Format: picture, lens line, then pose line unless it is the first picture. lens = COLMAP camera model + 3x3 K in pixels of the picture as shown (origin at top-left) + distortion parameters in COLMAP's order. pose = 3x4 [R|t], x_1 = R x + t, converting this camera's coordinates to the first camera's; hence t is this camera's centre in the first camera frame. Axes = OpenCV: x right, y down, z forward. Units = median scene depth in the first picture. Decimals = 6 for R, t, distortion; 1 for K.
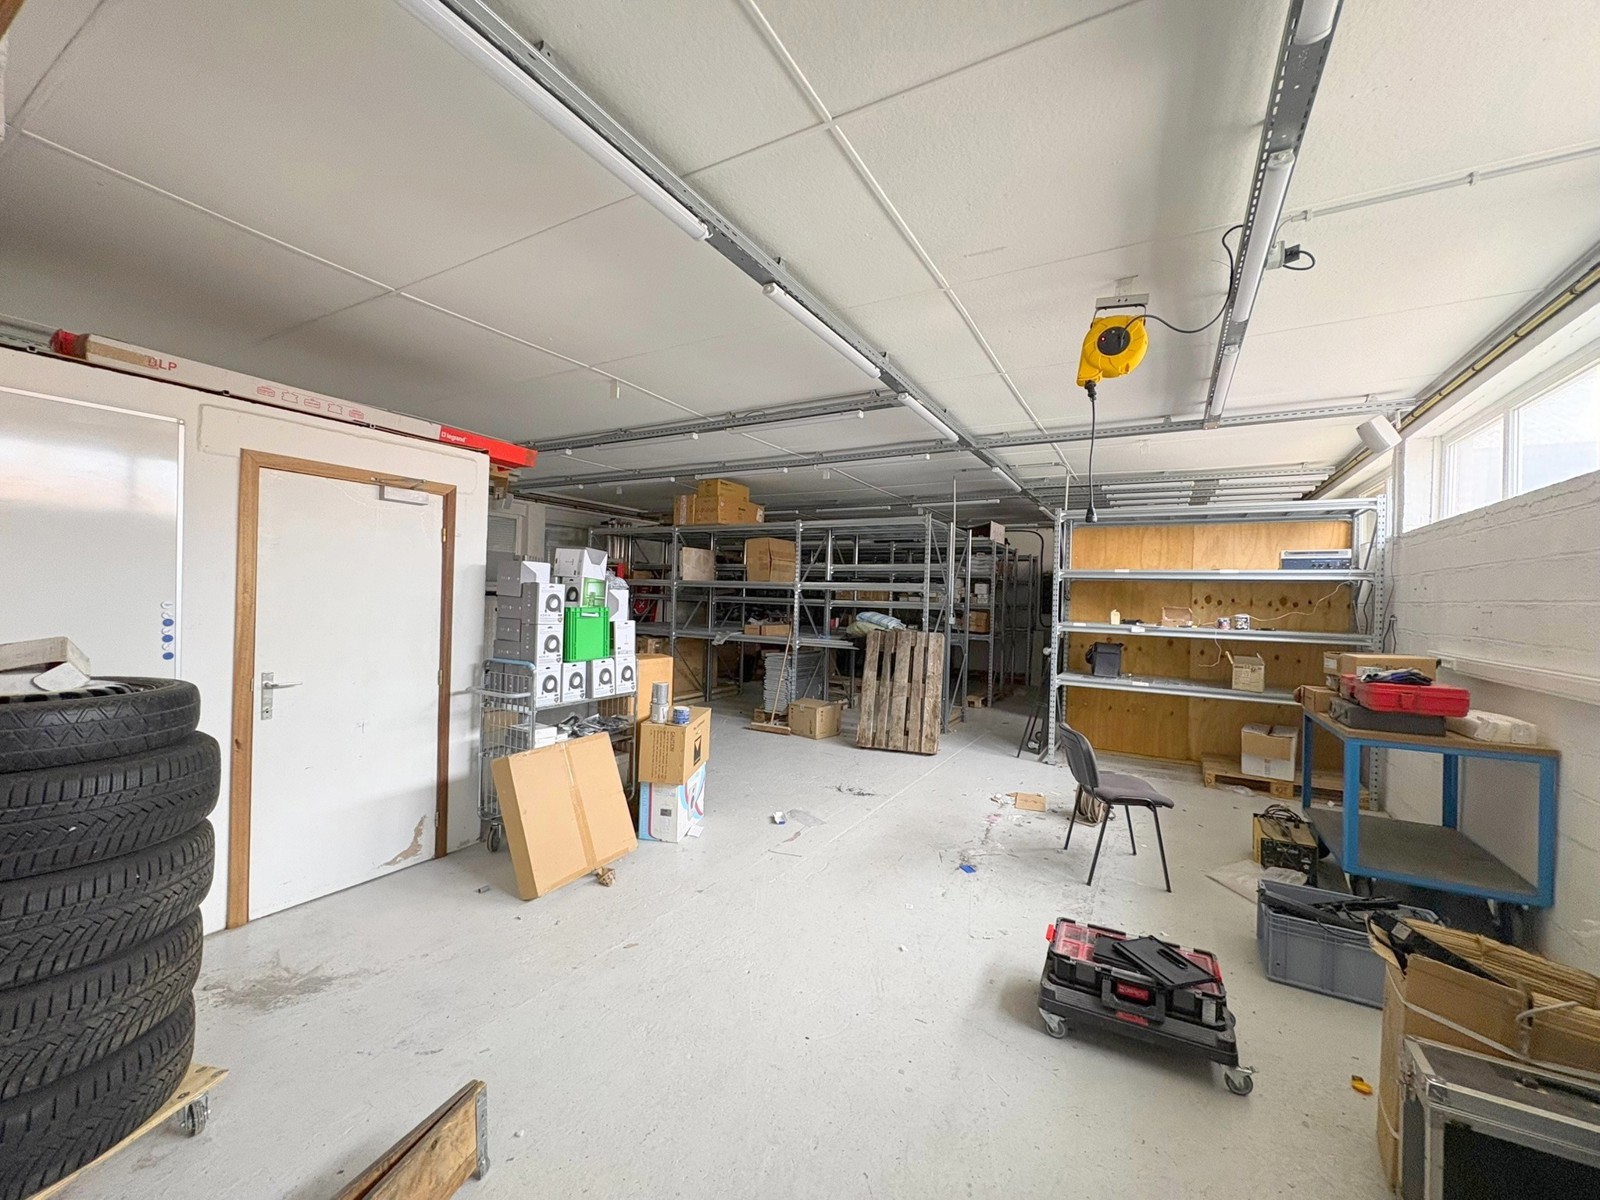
lens RADIAL K [[634.2, 0, 796.8], [0, 634.2, 597.6], [0, 0, 1]] dist [-0.005152, 0.001073]
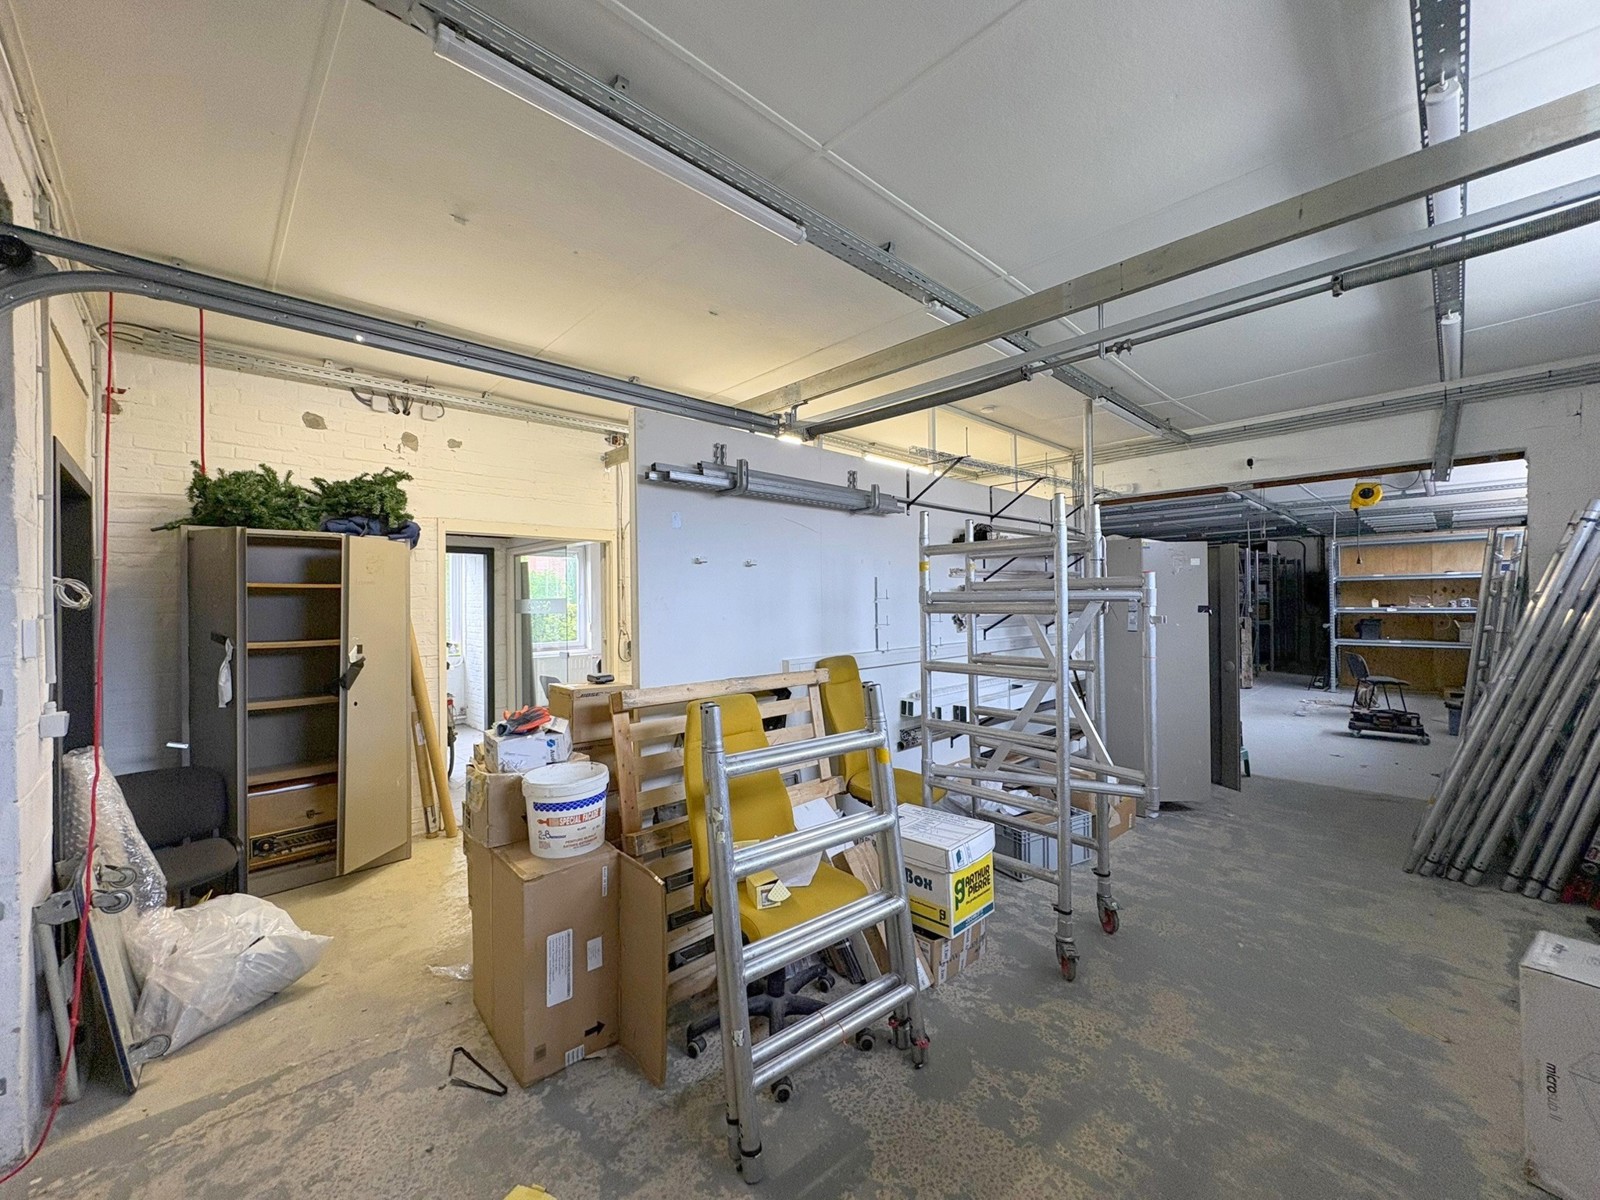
lens RADIAL K [[634.2, 0, 803.3], [0, 634.2, 596.5], [0, 0, 1]] dist [-0.005152, 0.001073]
pose [[0.961549, -0.037992, -0.271992, -0.535036], [0.034108, 0.999238, -0.018993, -0.006534], [0.272507, 0.008986, 0.962112, -1.099309]]
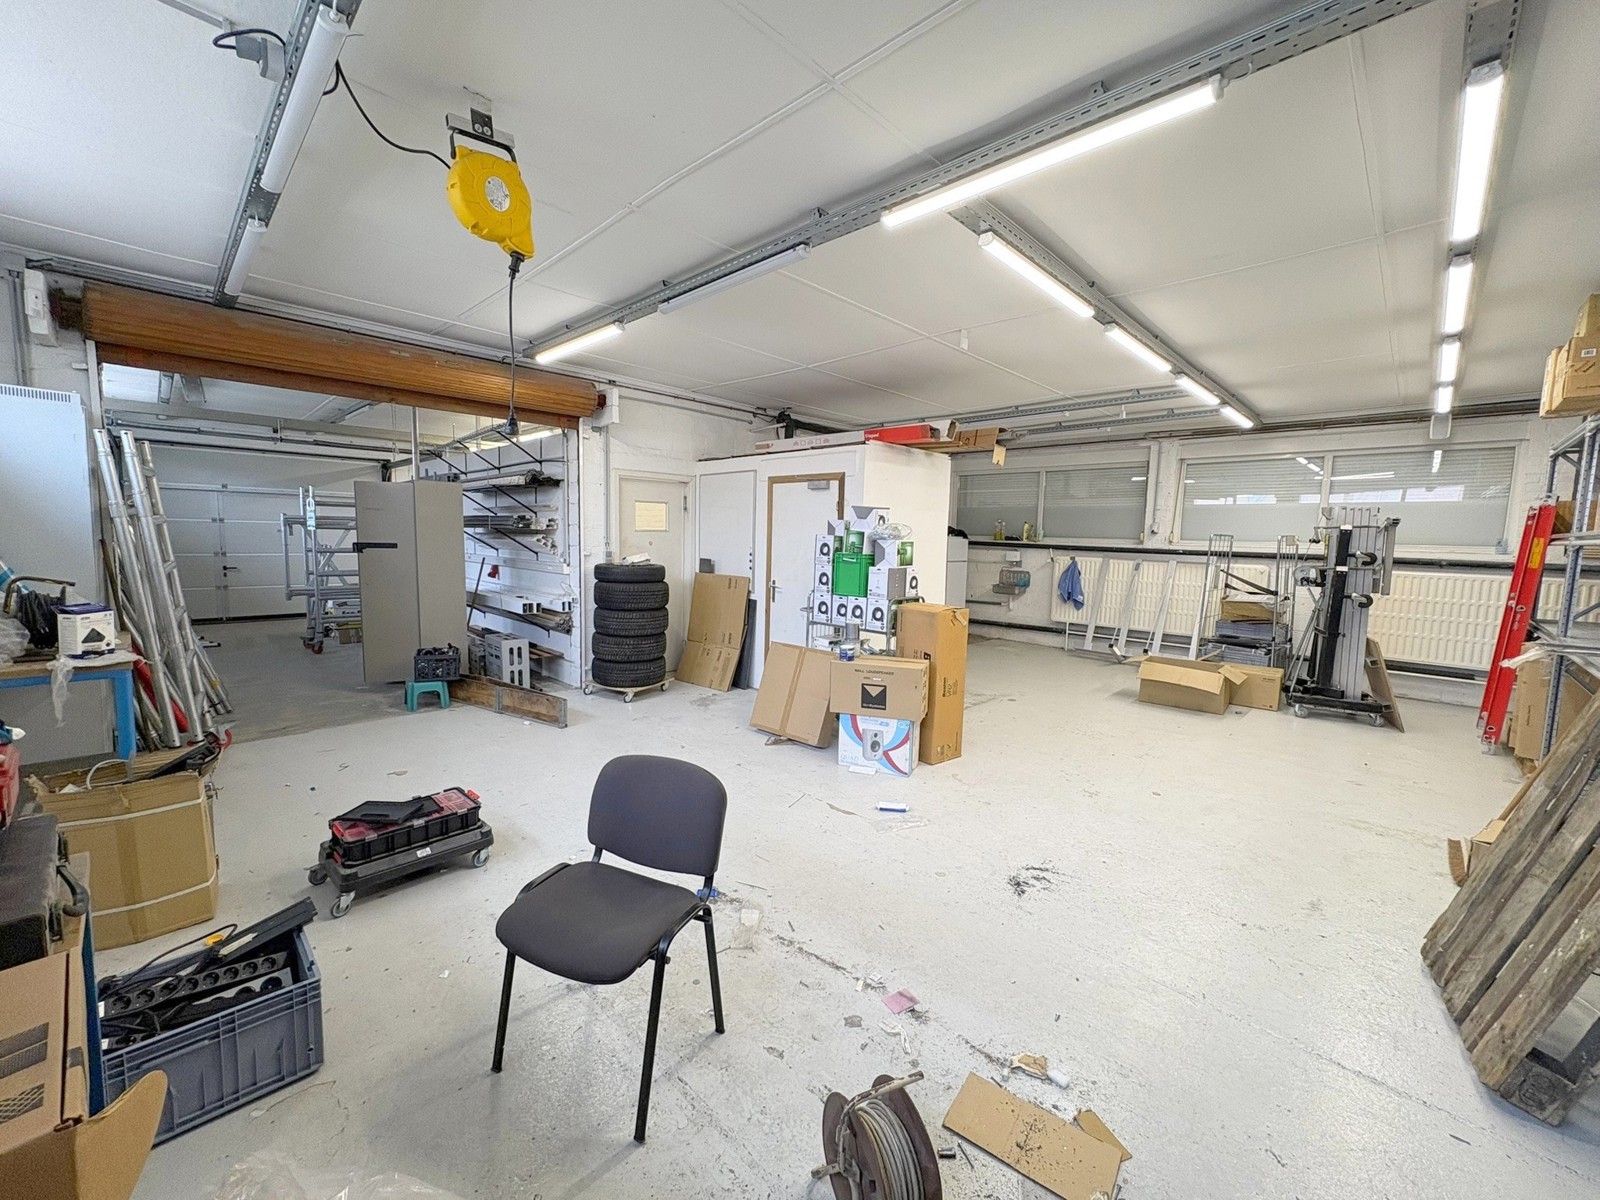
lens RADIAL K [[634.2, 0, 799.9], [0, 634.2, 600.1], [0, 0, 1]] dist [-0.005152, 0.001073]
pose [[-0.249114, 0.067882, -0.966092, 0.615961], [-0.030078, 0.996517, 0.077776, 0.008320], [0.968007, 0.048433, -0.246205, 0.825073]]
